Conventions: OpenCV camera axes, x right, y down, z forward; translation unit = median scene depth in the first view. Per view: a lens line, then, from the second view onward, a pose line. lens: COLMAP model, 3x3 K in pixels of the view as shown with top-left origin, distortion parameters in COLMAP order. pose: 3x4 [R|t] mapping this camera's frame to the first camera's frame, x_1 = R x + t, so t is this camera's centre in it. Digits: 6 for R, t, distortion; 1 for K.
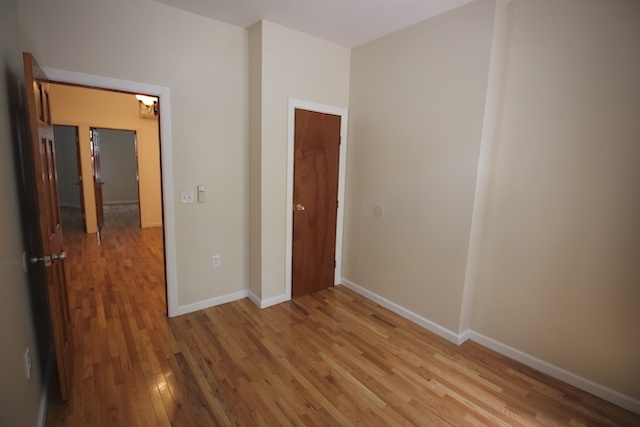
lens RADIAL K [[298.4, 0, 321.5], [0, 298.4, 213.6], [0, 0, 1]] dist [-0.001567, -0.002444]
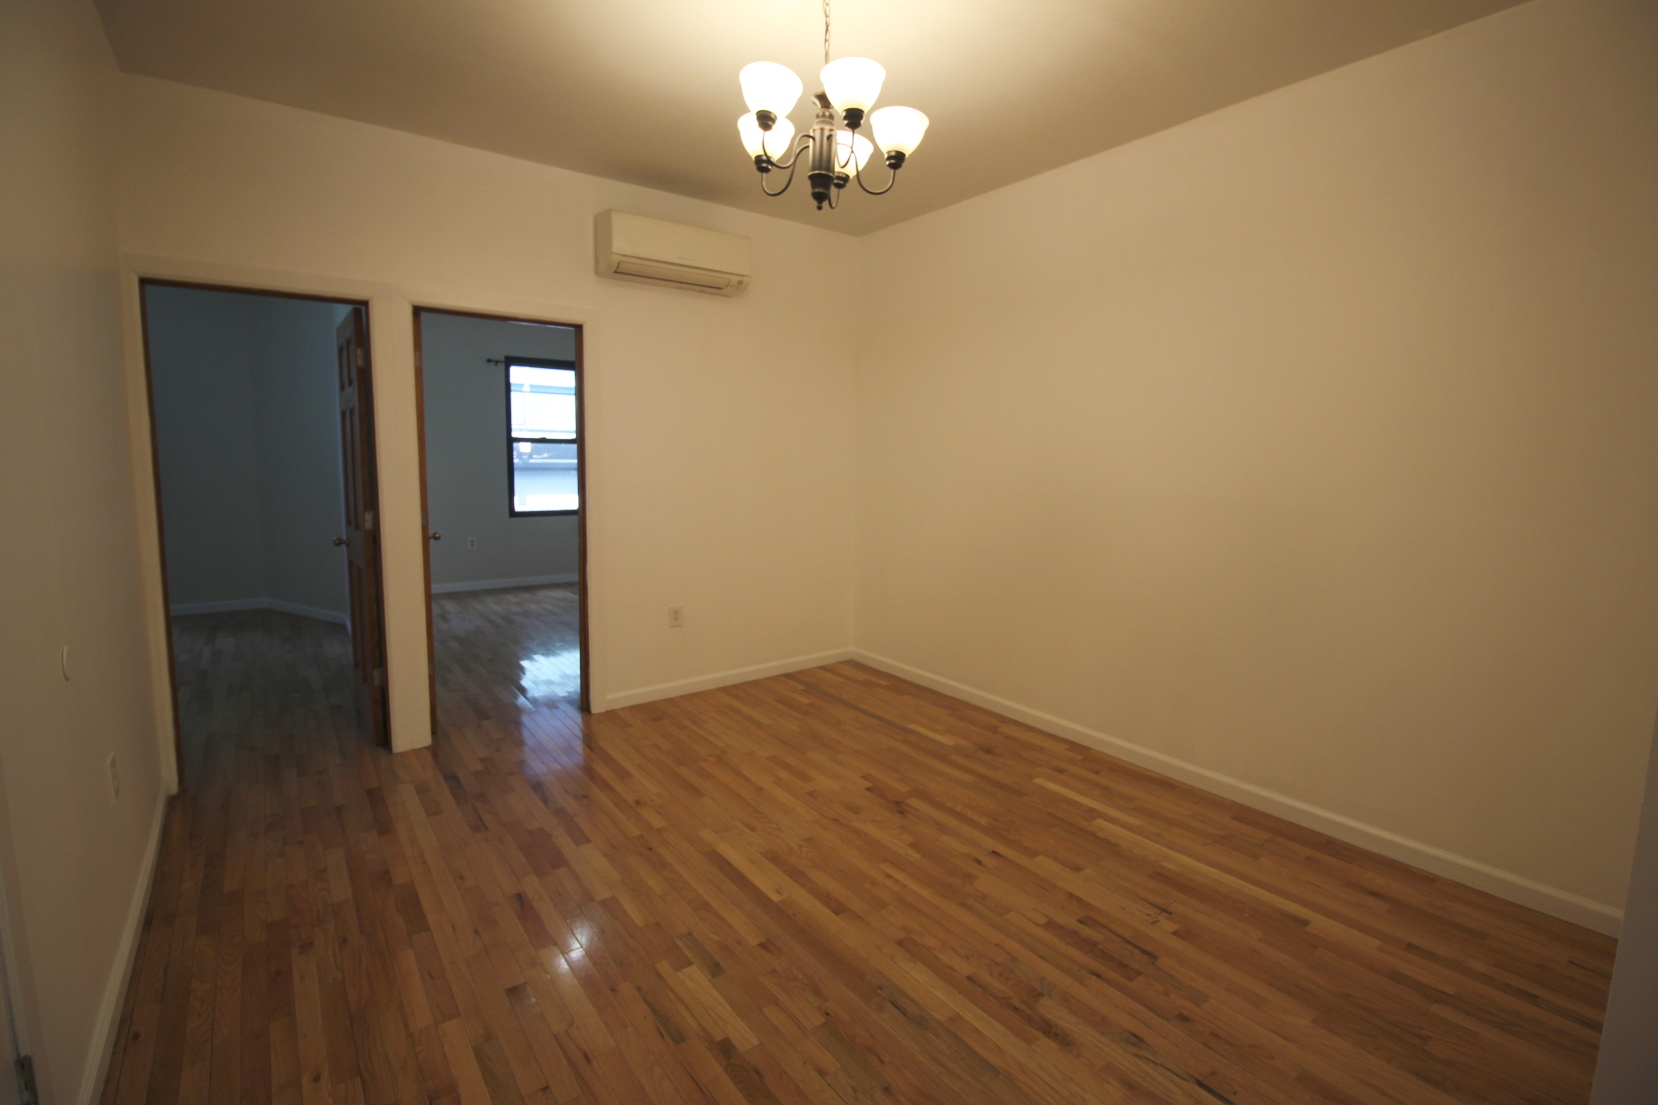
lens RADIAL K [[773.1, 0, 844.4], [0, 773.1, 550.4], [0, 0, 1]] dist [-0.001567, -0.002444]
pose [[0.999446, -0.016798, -0.028735, -0.957833], [0.015581, 0.998993, -0.042072, -0.149073], [0.029413, 0.041601, 0.998701, 0.918776]]
